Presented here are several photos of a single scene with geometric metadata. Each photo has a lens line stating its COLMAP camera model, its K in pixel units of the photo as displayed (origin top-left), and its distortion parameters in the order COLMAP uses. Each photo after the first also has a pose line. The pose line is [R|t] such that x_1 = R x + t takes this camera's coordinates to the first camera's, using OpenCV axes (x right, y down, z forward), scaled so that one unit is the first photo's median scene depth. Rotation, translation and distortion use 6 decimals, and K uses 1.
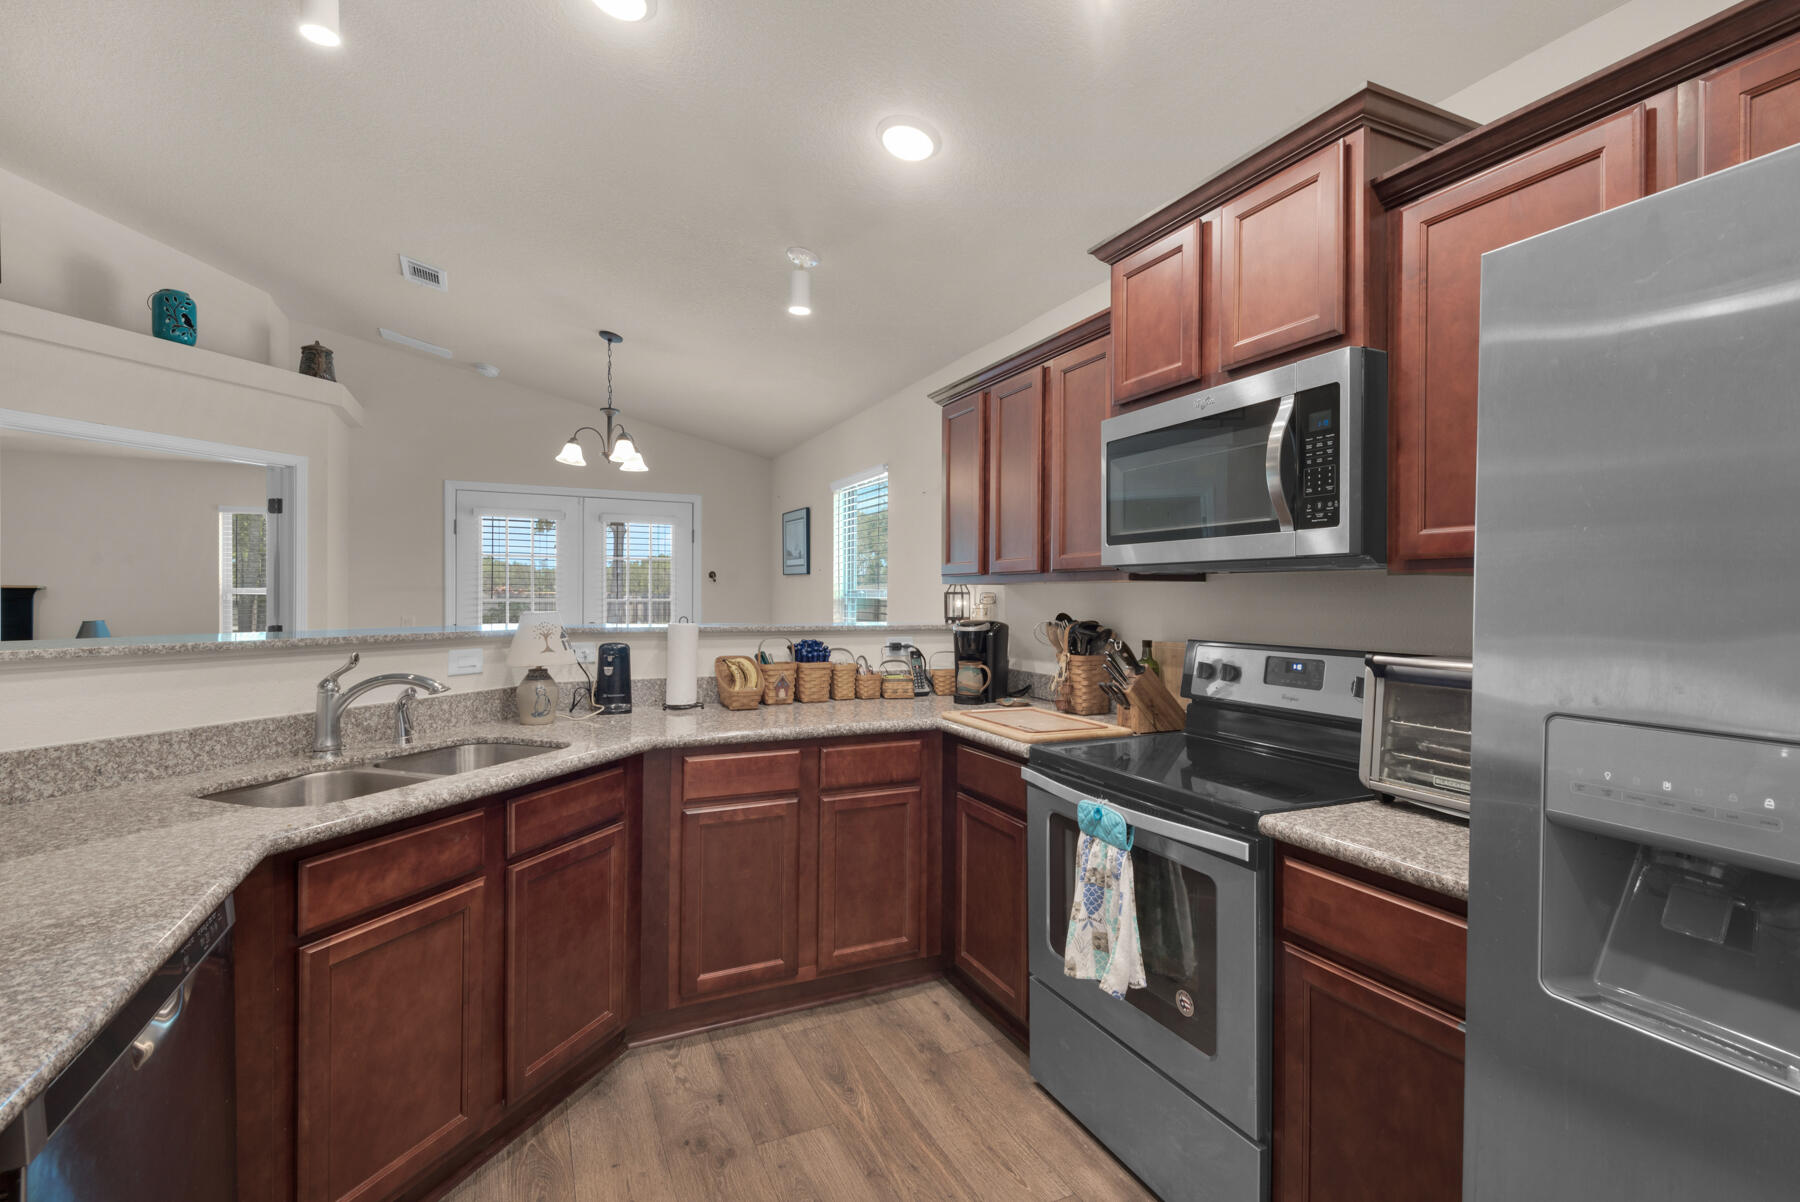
lens RADIAL K [[809.2, 0, 895.9], [0, 809.2, 595.8], [0, 0, 1]] dist [0.033962, -0.021564]
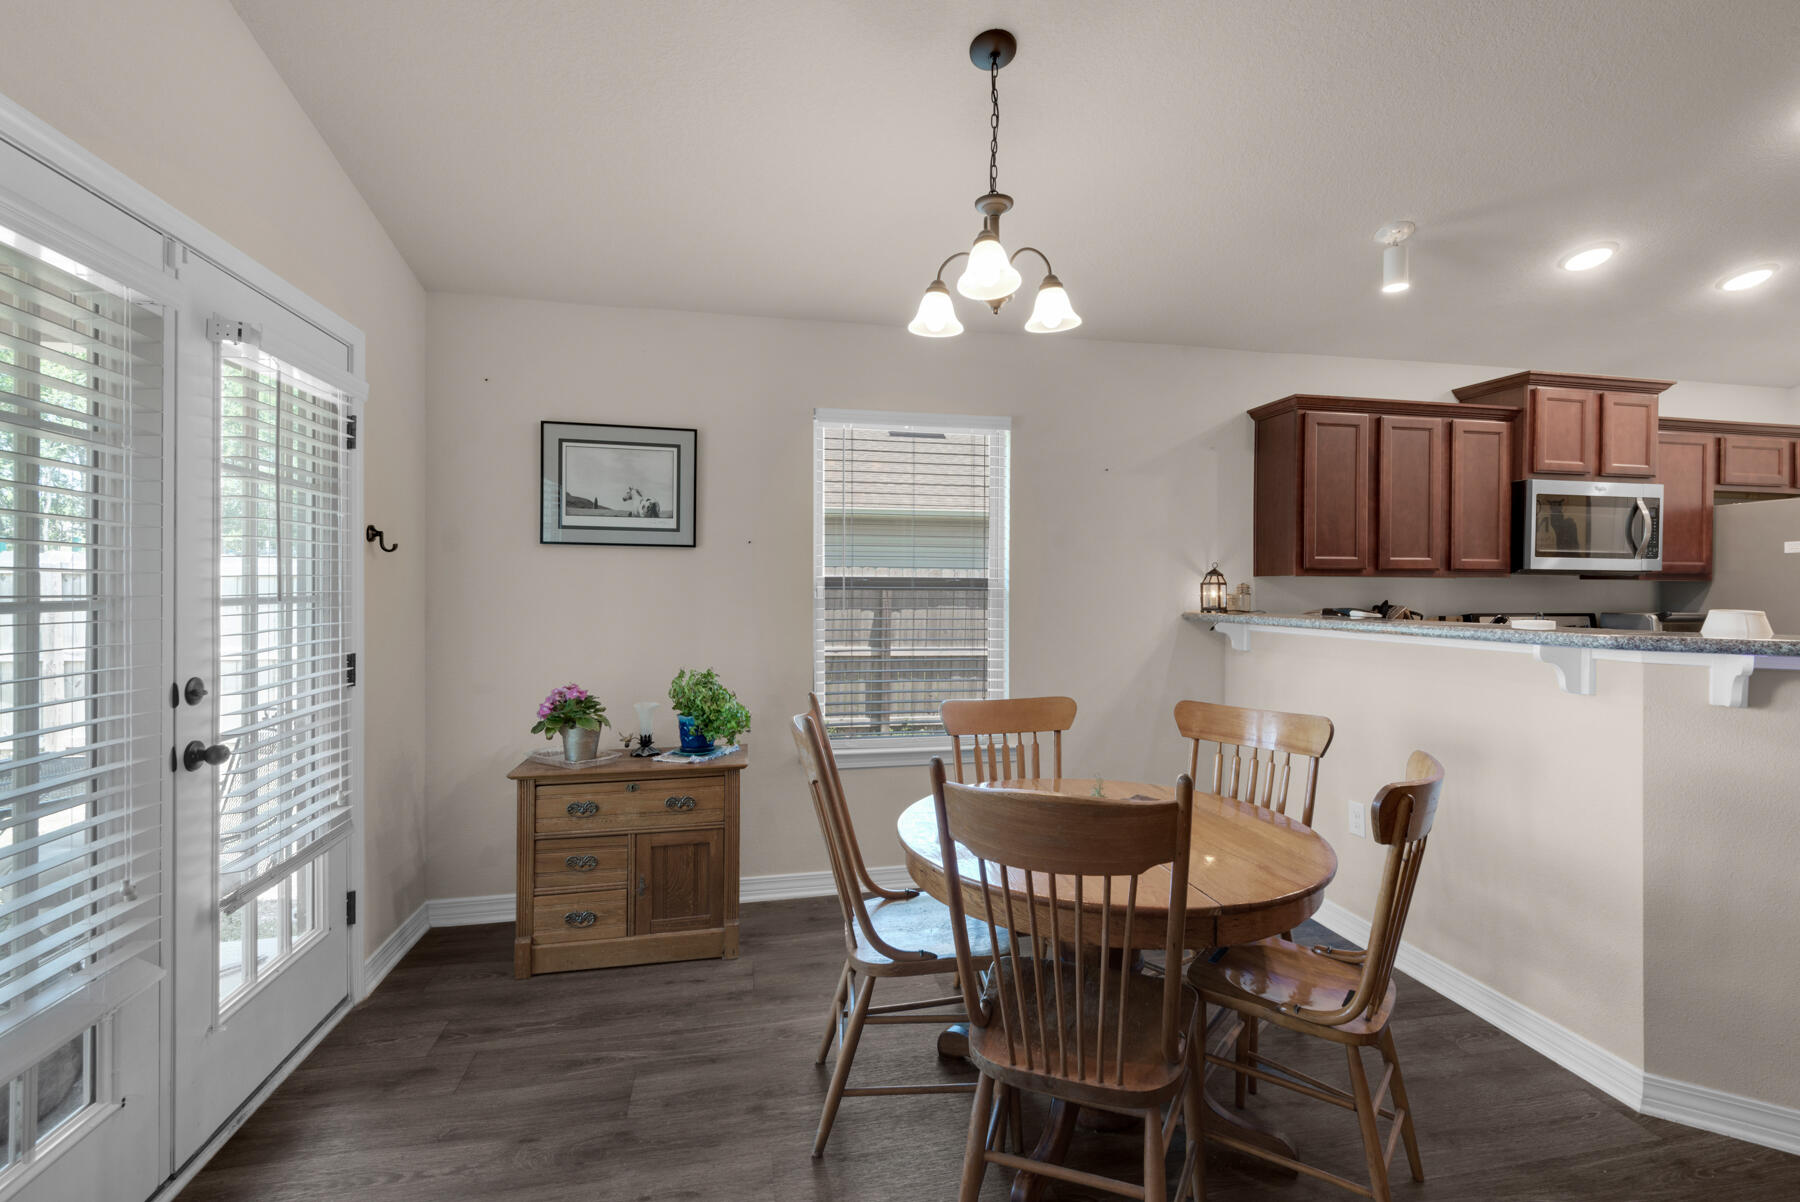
lens RADIAL K [[823.9, 0, 871.7], [0, 823.9, 594.6], [0, 0, 1]] dist [0.033778, -0.019211]
pose [[0.234615, -0.013754, 0.971991, -1.643541], [-0.003876, 0.999879, 0.015085, -0.005778], [-0.972081, -0.007307, 0.234534, 1.843288]]
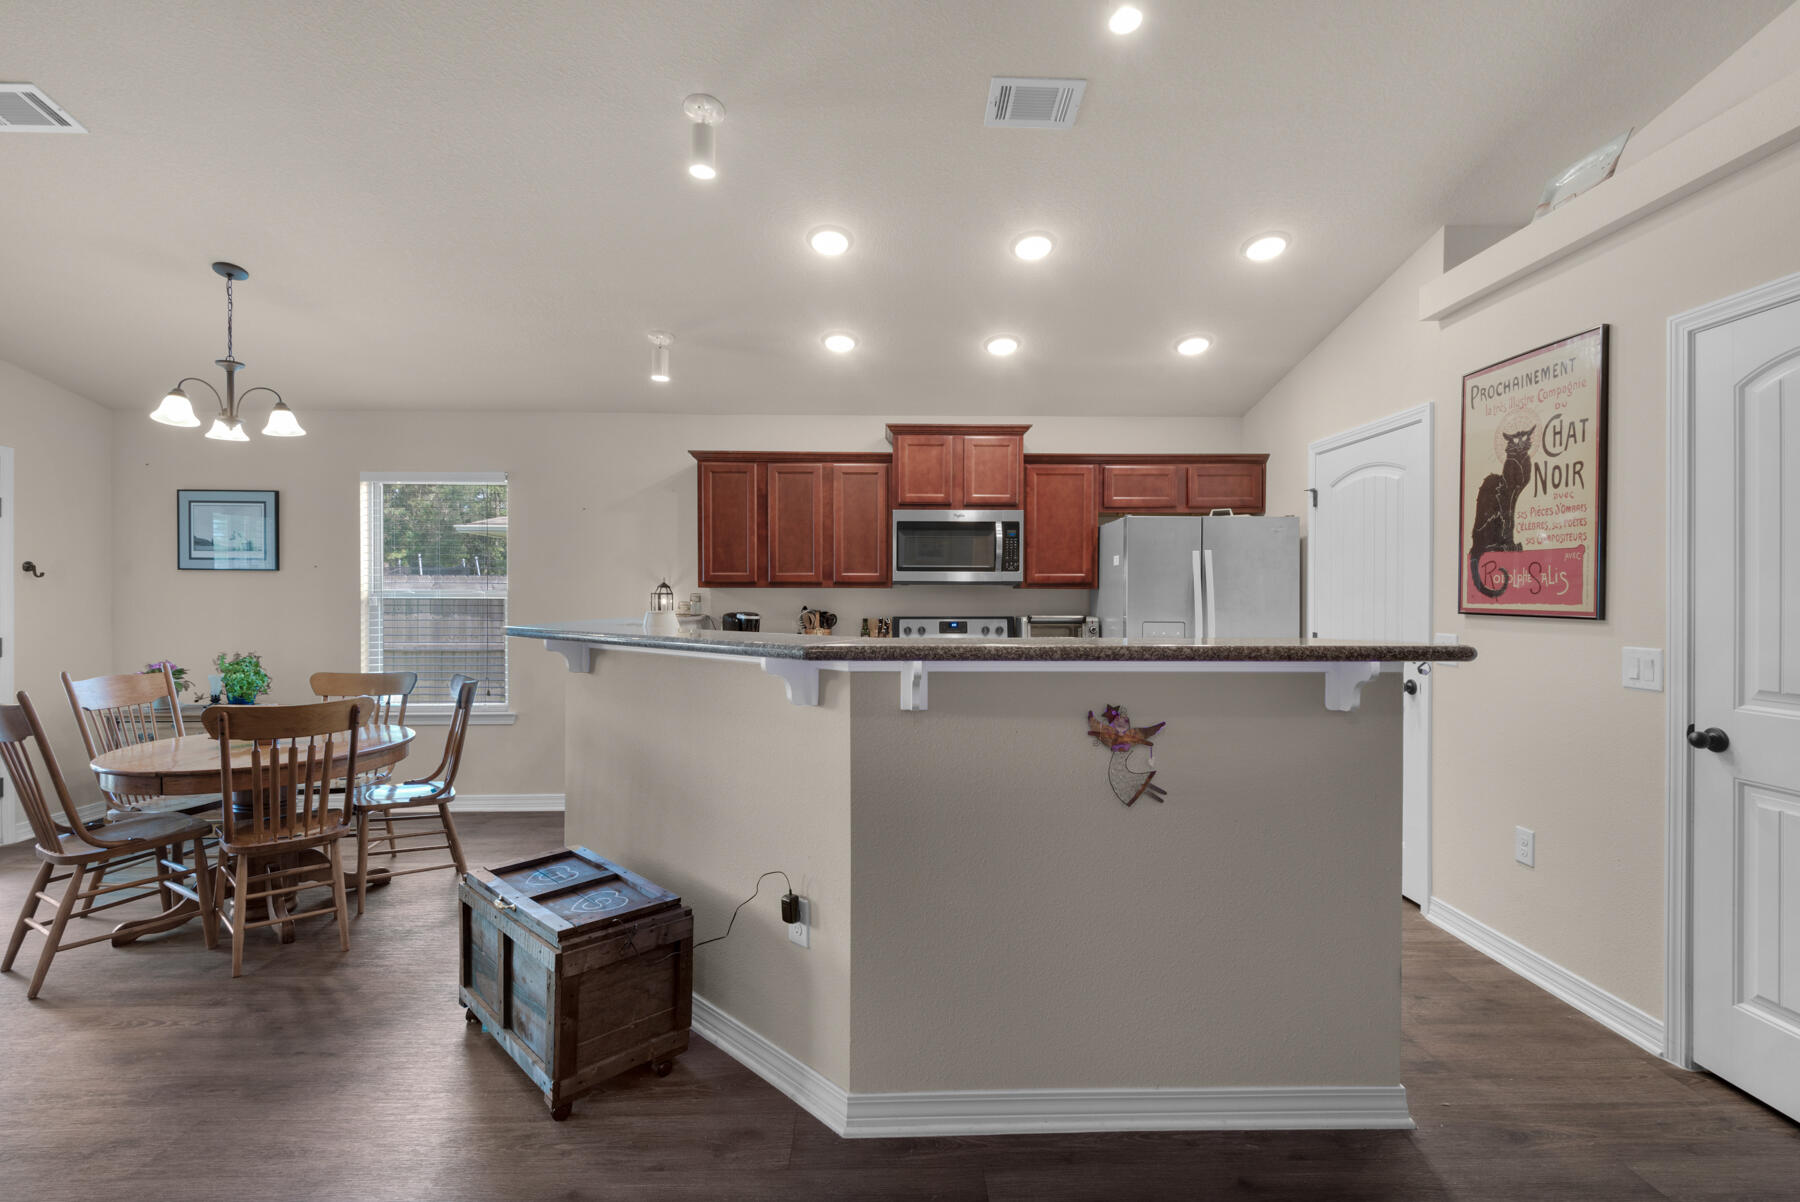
lens RADIAL K [[814.6, 0, 895.5], [0, 814.6, 597.7], [0, 0, 1]] dist [-0.001981, 0.000031]
pose [[0.414162, -0.004798, 0.910190, -1.567948], [0.000655, 0.999987, 0.004973, -0.004765], [-0.910203, -0.001463, 0.414160, 0.141873]]
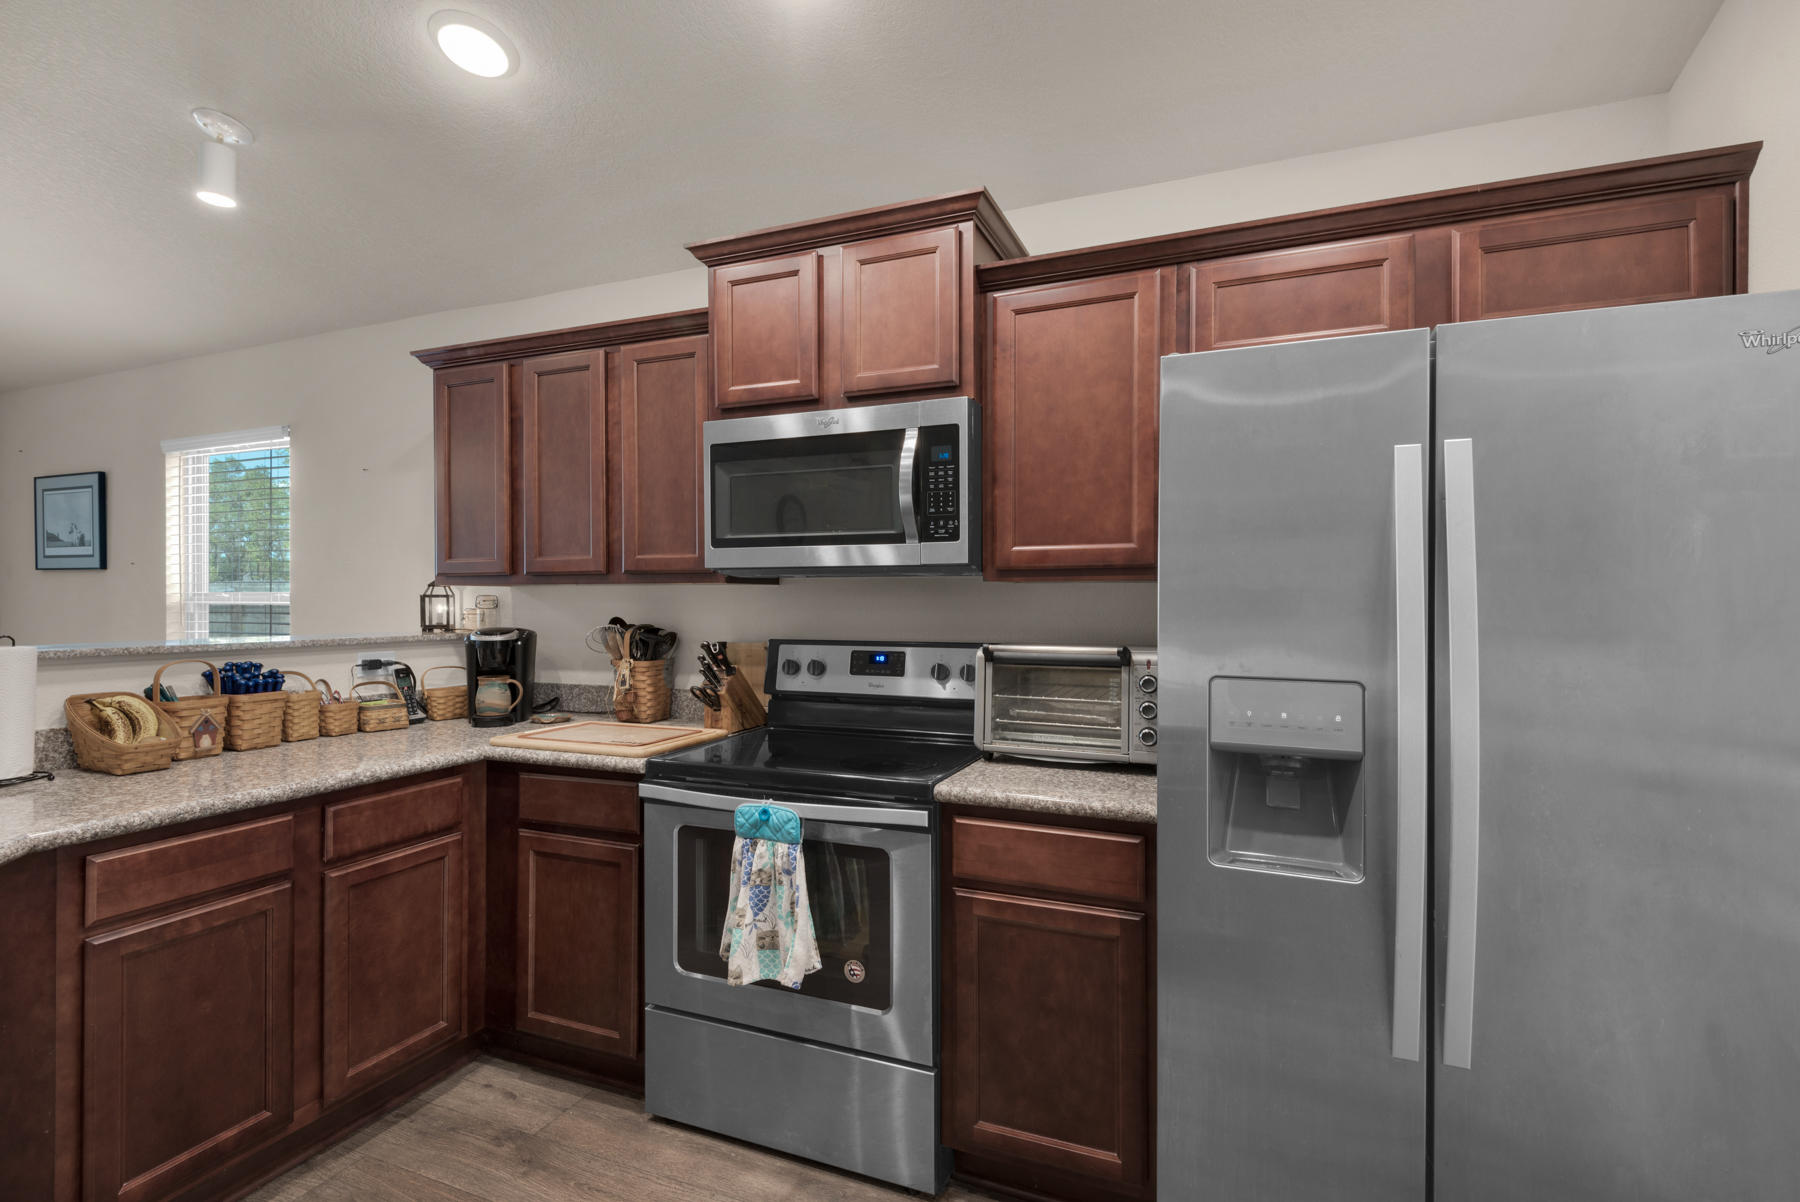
lens RADIAL K [[823.9, 0, 871.7], [0, 823.9, 594.6], [0, 0, 1]] dist [0.033778, -0.019211]
pose [[0.747046, -0.004846, 0.664755, -0.263696], [0.006084, 0.999981, 0.000452, -0.004182], [-0.664745, 0.003706, 0.747061, 0.111373]]
